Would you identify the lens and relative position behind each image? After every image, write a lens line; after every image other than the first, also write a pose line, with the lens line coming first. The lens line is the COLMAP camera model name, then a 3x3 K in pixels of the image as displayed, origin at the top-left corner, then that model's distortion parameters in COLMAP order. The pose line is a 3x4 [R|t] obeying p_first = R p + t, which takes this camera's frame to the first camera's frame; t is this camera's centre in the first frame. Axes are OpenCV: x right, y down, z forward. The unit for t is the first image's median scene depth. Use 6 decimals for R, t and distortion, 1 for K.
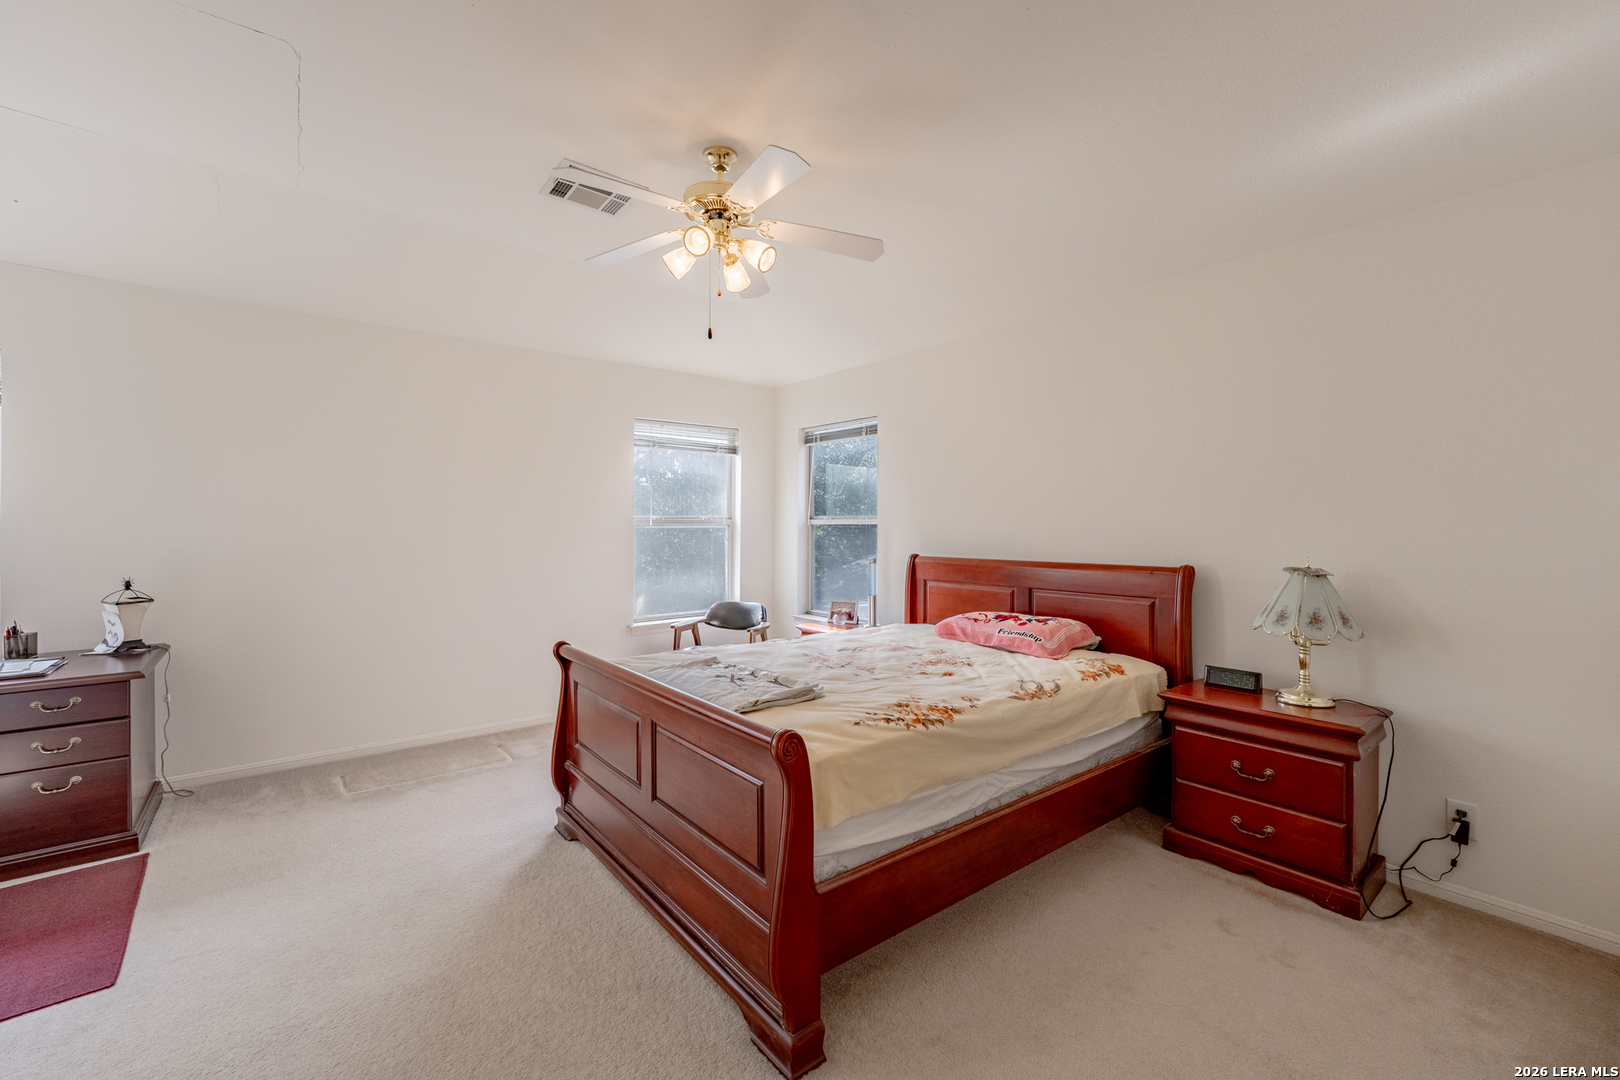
lens RADIAL K [[660.9, 0, 804.4], [0, 660.9, 534.9], [0, 0, 1]] dist [0.000836, -0.000158]
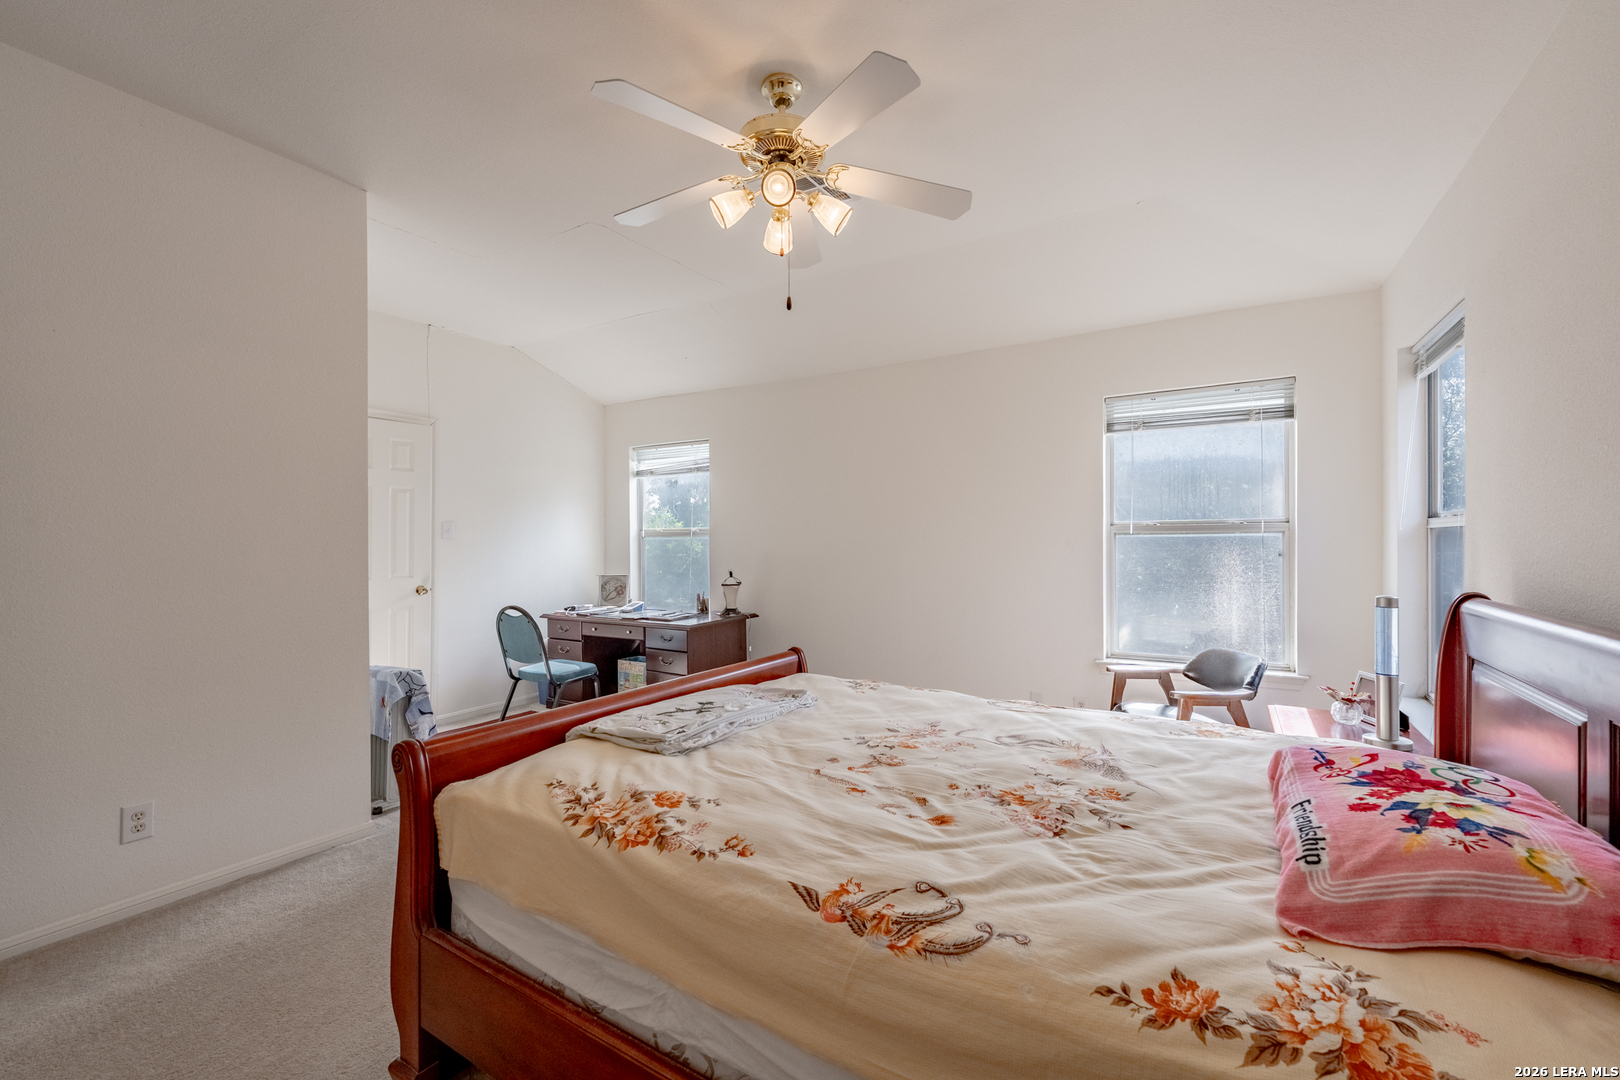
lens RADIAL K [[660.9, 0, 807.6], [0, 660.9, 541.4], [0, 0, 1]] dist [0.000836, -0.000158]
pose [[0.348006, -0.000335, -0.937492, 0.354546], [-0.008071, 0.999962, -0.003353, 0.000429], [0.937458, 0.008734, 0.347990, 0.394196]]
